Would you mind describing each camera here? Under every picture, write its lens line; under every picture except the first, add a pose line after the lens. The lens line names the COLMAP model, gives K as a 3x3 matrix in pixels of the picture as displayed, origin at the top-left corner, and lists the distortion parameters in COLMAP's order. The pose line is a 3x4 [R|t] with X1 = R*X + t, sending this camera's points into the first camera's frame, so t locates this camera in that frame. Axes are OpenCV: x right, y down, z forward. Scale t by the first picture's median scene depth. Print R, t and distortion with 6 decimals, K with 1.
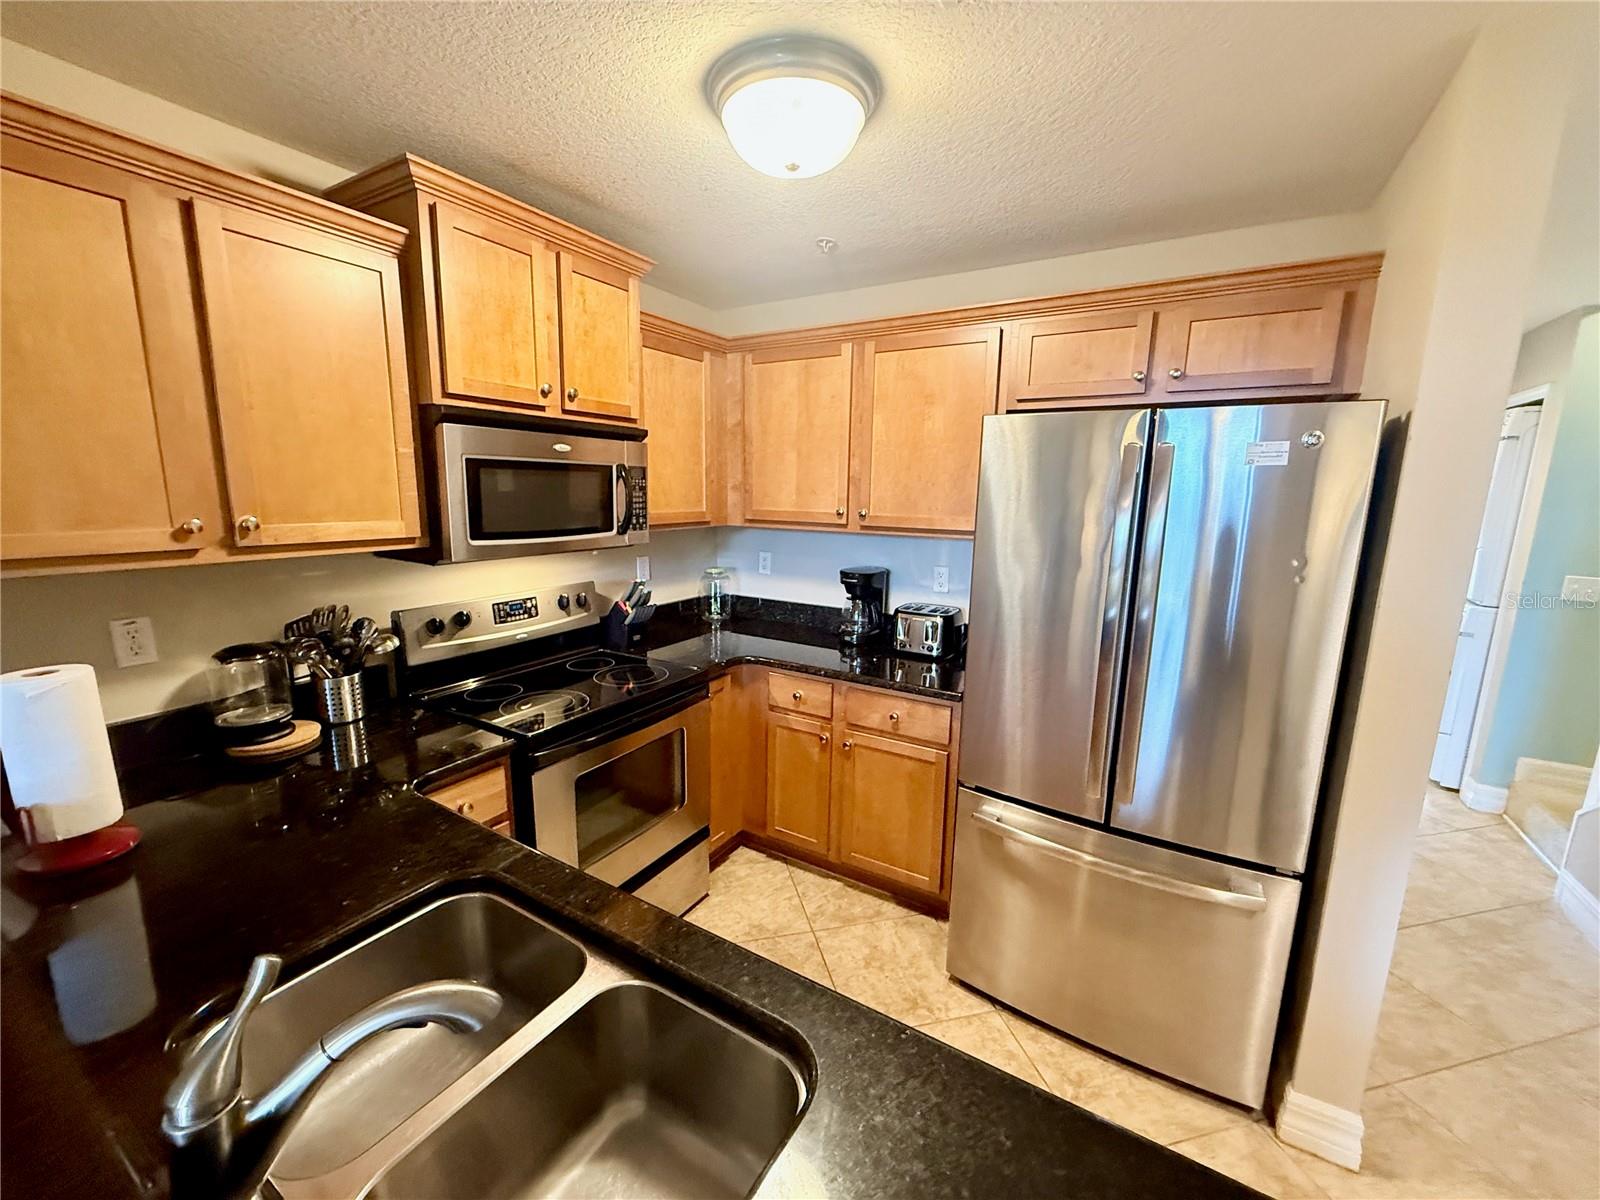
lens RADIAL K [[637.6, 0, 799.1], [0, 637.6, 601.5], [0, 0, 1]] dist [0.000892, 0.000408]
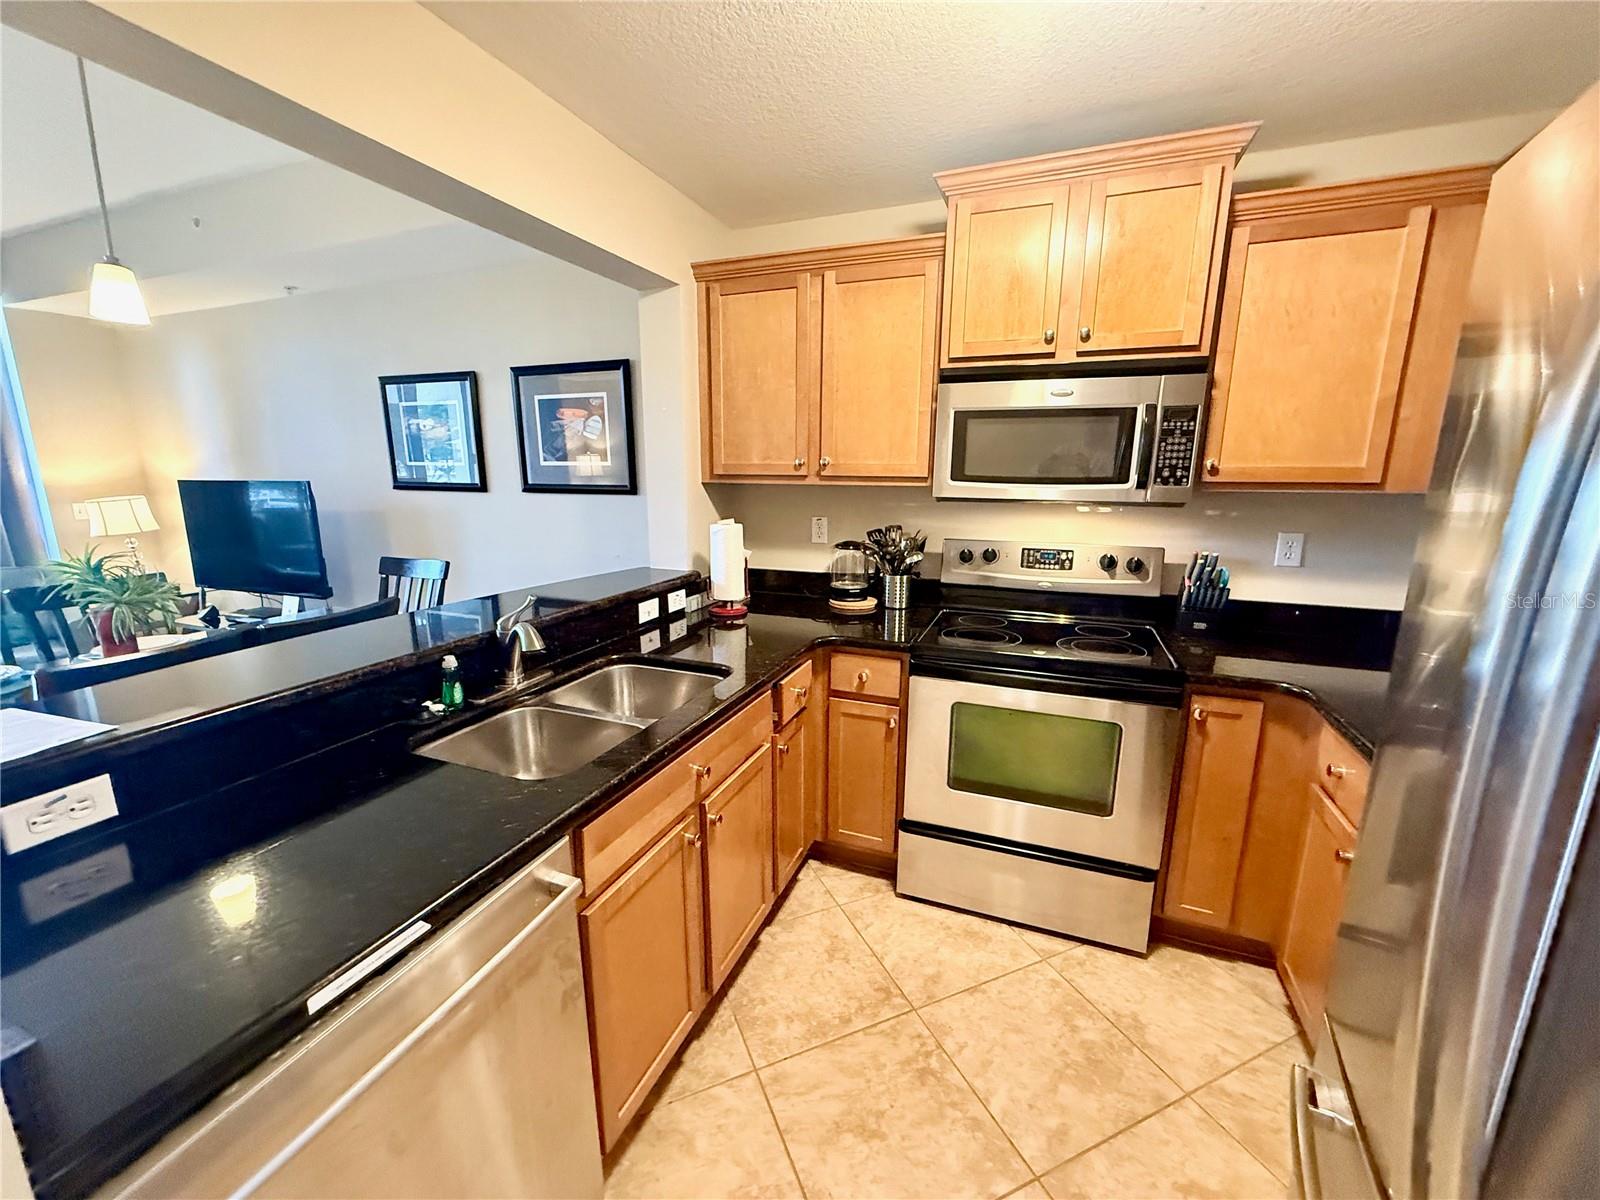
lens RADIAL K [[629.7, 0, 807.1], [0, 629.7, 596.6], [0, 0, 1]] dist [0.000472, 0.000039]
pose [[0.166395, 0.181128, -0.969281, 0.484662], [-0.179178, 0.972174, 0.150909, -0.011228], [0.969643, 0.148563, 0.194219, 0.416753]]
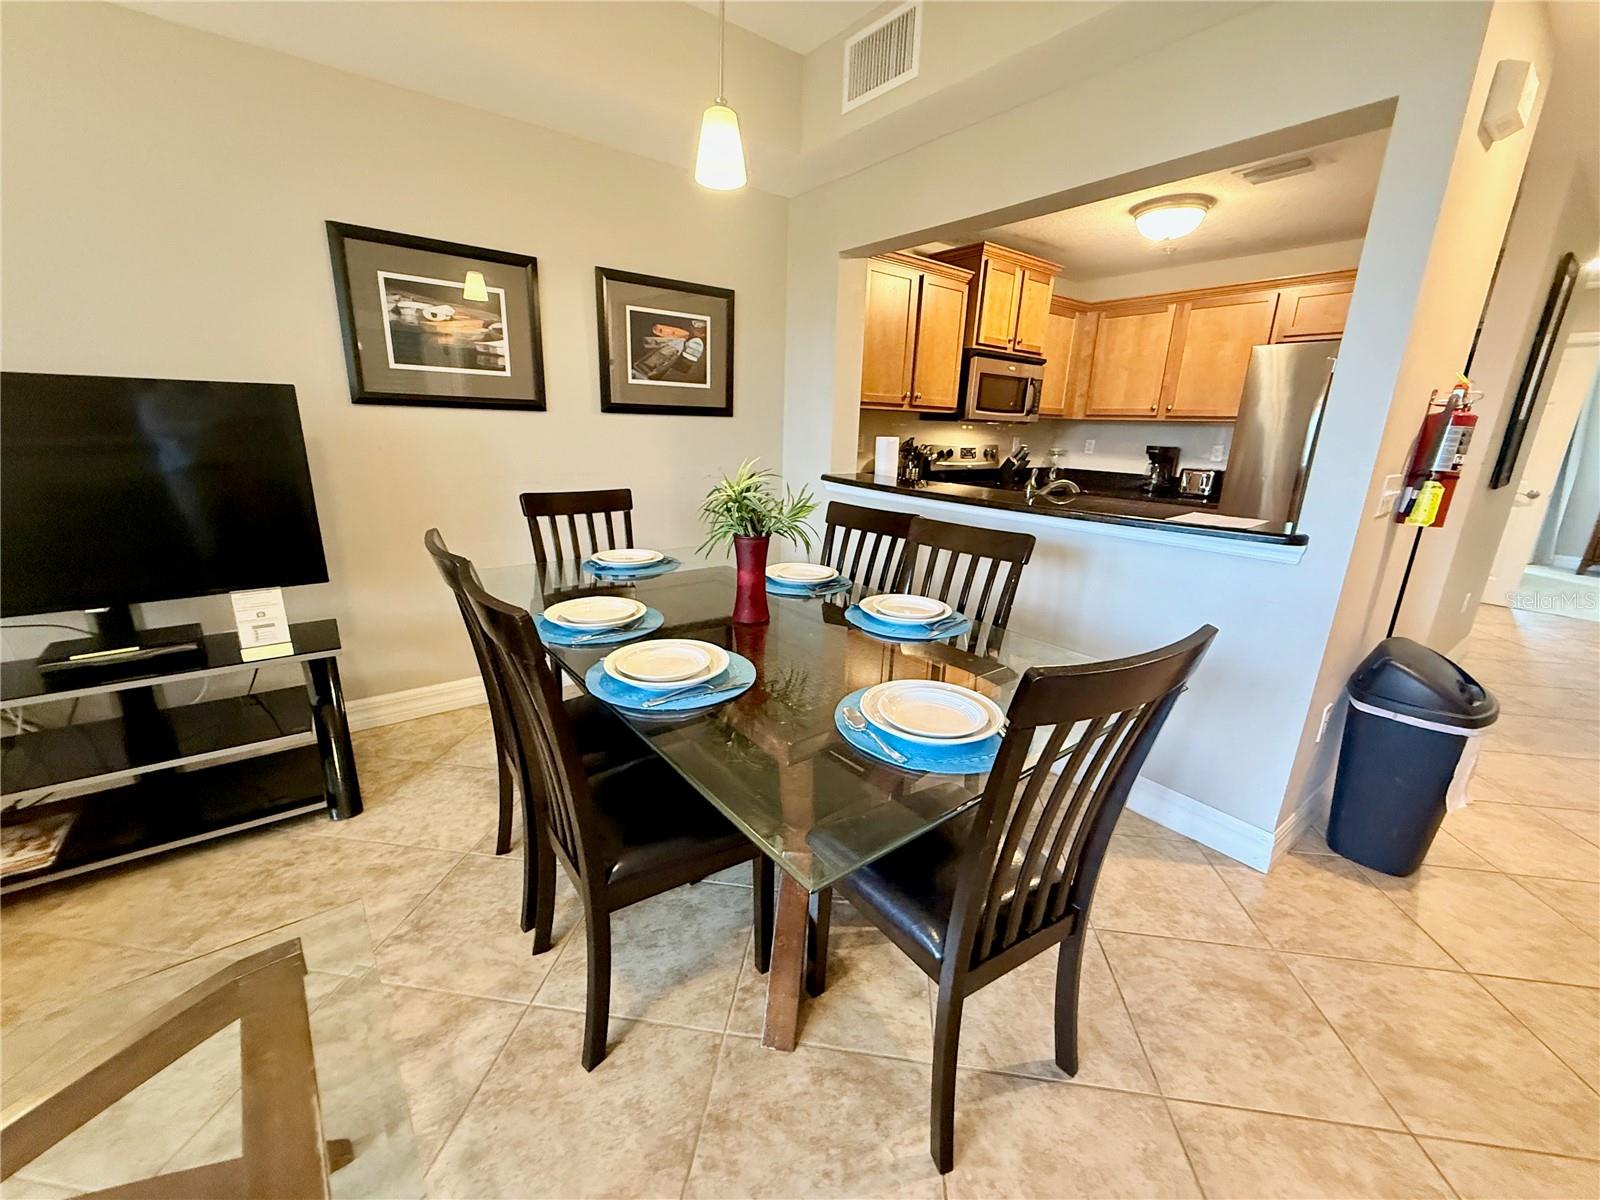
lens RADIAL K [[637.6, 0, 799.1], [0, 637.6, 601.5], [0, 0, 1]] dist [0.000892, 0.000408]
pose [[0.929769, 0.111548, -0.350838, -0.177691], [-0.081092, 0.991639, 0.100381, 0.309219], [0.359102, -0.064881, 0.931040, -1.057606]]
